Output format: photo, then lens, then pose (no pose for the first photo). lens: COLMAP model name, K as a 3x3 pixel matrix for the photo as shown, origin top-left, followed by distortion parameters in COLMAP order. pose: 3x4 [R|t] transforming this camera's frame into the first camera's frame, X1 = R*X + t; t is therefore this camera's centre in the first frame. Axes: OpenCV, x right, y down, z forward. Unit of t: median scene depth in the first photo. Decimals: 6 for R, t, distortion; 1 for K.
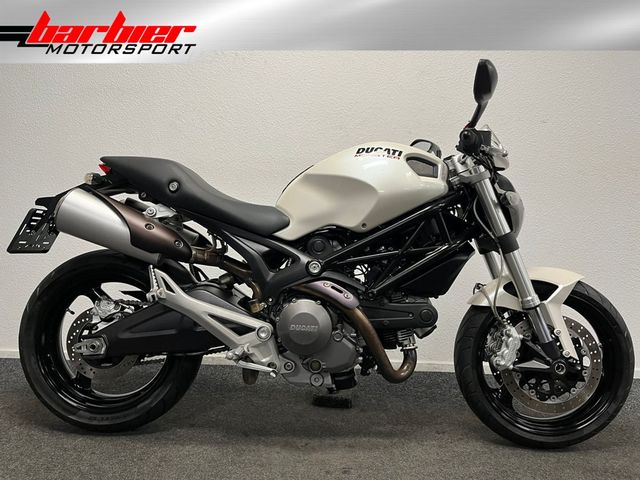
lens RADIAL K [[458.4, 0, 319.4], [0, 458.4, 245.1], [0, 0, 1]] dist [0.043066, -0.046017]
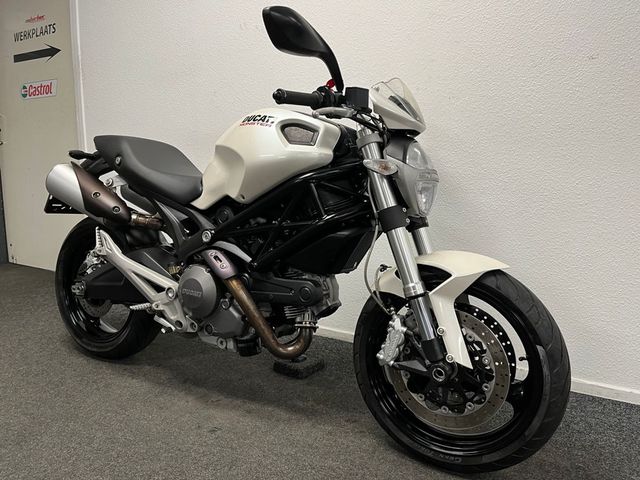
lens RADIAL K [[458.4, 0, 319.4], [0, 458.4, 245.1], [0, 0, 1]] dist [0.043066, -0.046017]
pose [[0.889104, 0.061807, -0.453513, 0.672108], [-0.028603, 0.996407, 0.079718, -0.021237], [0.456811, -0.057905, 0.887677, 0.184767]]
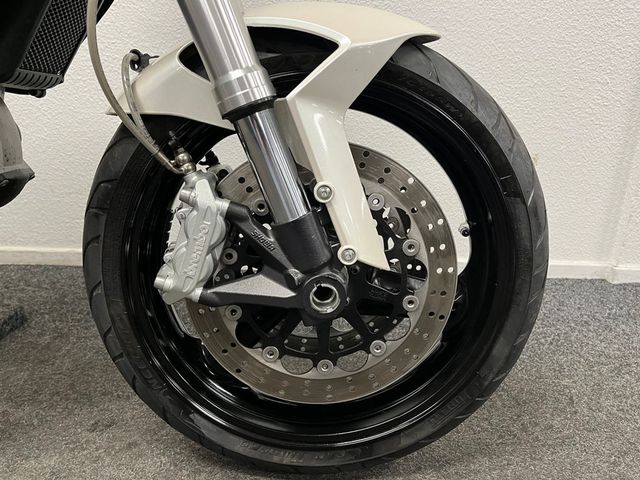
lens RADIAL K [[491.9, 0, 320.0], [0, 491.9, 240.0], [0, 0, 1]] dist [0.032953, -0.004125]
pose [[0.997087, -0.006988, 0.075956, 0.478544], [-0.012532, 0.967254, 0.253499, 0.130784], [-0.075240, -0.253712, 0.964349, 0.646834]]
